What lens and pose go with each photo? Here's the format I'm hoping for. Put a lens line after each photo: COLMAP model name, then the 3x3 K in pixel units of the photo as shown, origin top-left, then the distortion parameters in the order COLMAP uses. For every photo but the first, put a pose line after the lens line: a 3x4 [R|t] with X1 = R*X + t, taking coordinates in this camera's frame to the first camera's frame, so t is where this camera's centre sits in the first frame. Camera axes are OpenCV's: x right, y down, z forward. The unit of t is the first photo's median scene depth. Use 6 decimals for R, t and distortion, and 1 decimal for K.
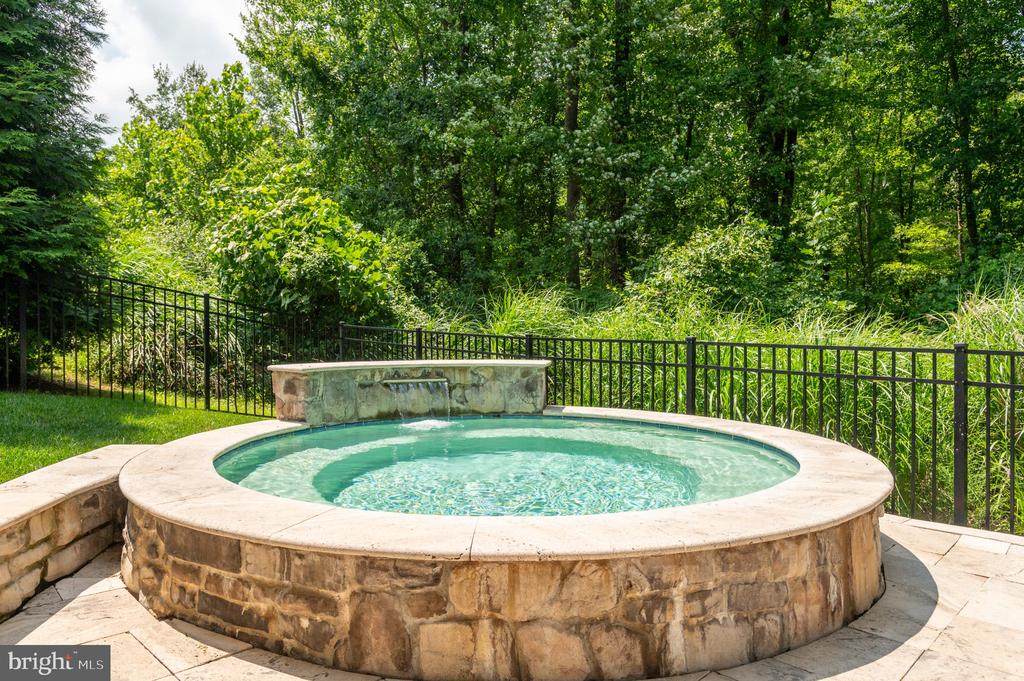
lens RADIAL K [[661.3, 0, 512.0], [0, 661.3, 340.5], [0, 0, 1]] dist [-0.002284, -0.003194]
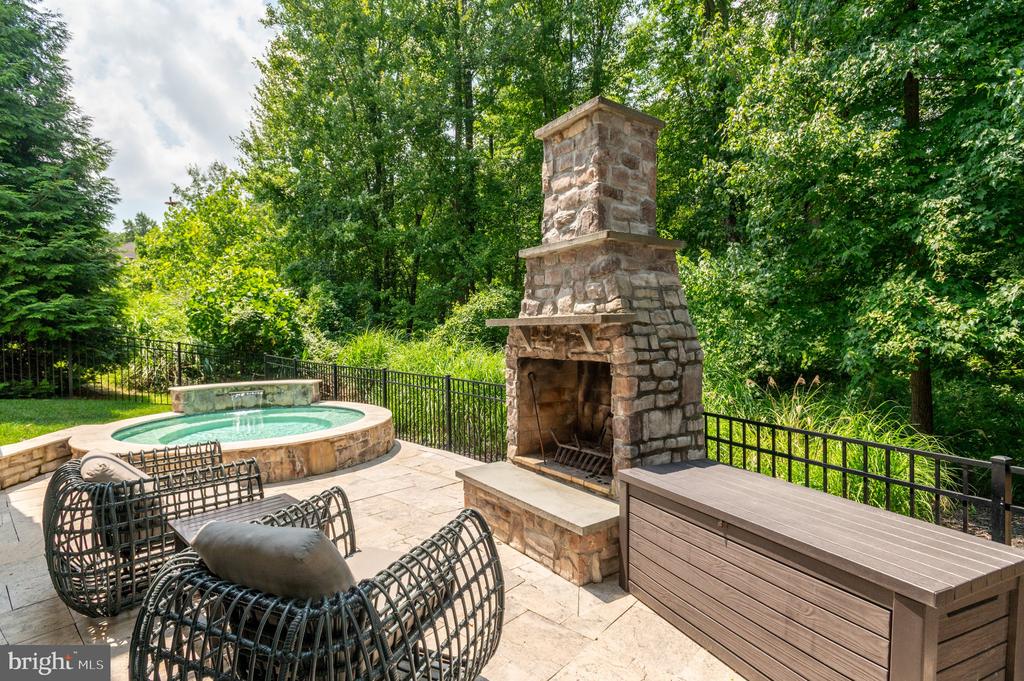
lens RADIAL K [[486.3, 0, 512.0], [0, 486.3, 340.5], [0, 0, 1]] dist [-0.002819, 0.000350]
pose [[0.998948, -0.020463, 0.041038, 0.641328], [0.020358, 0.999788, 0.002961, -0.091674], [-0.041090, -0.002123, 0.999153, -0.608525]]
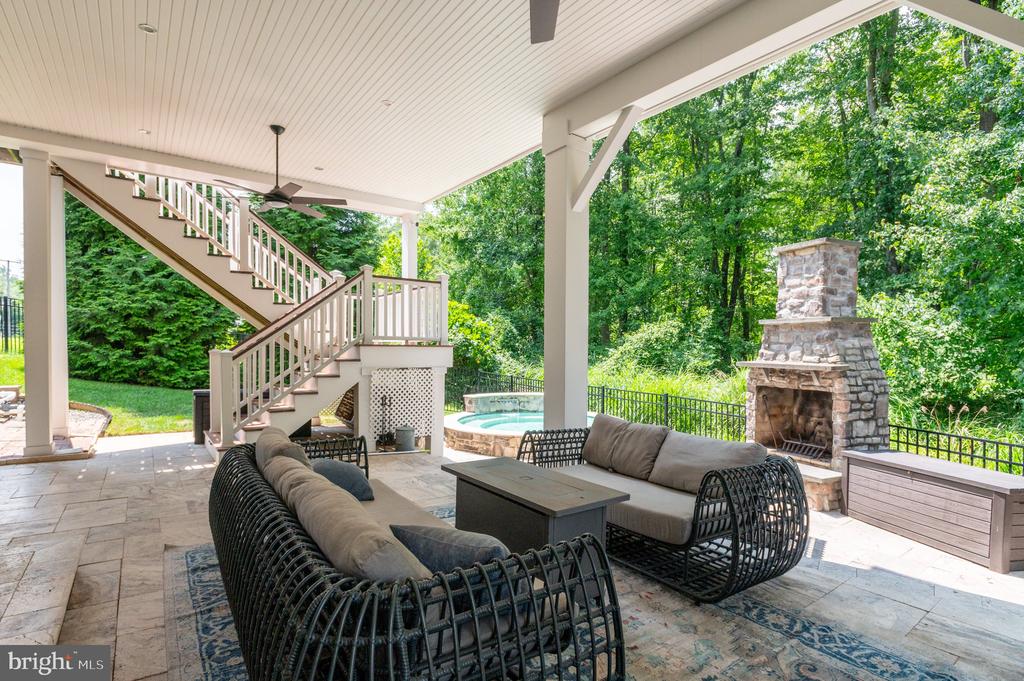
lens RADIAL K [[507.8, 0, 508.2], [0, 507.8, 354.0], [0, 0, 1]] dist [0.001756, -0.000341]
pose [[0.986433, -0.001084, -0.164161, 0.235276], [0.001387, 0.999998, 0.001735, -0.151667], [0.164159, -0.001939, 0.986432, -1.282931]]
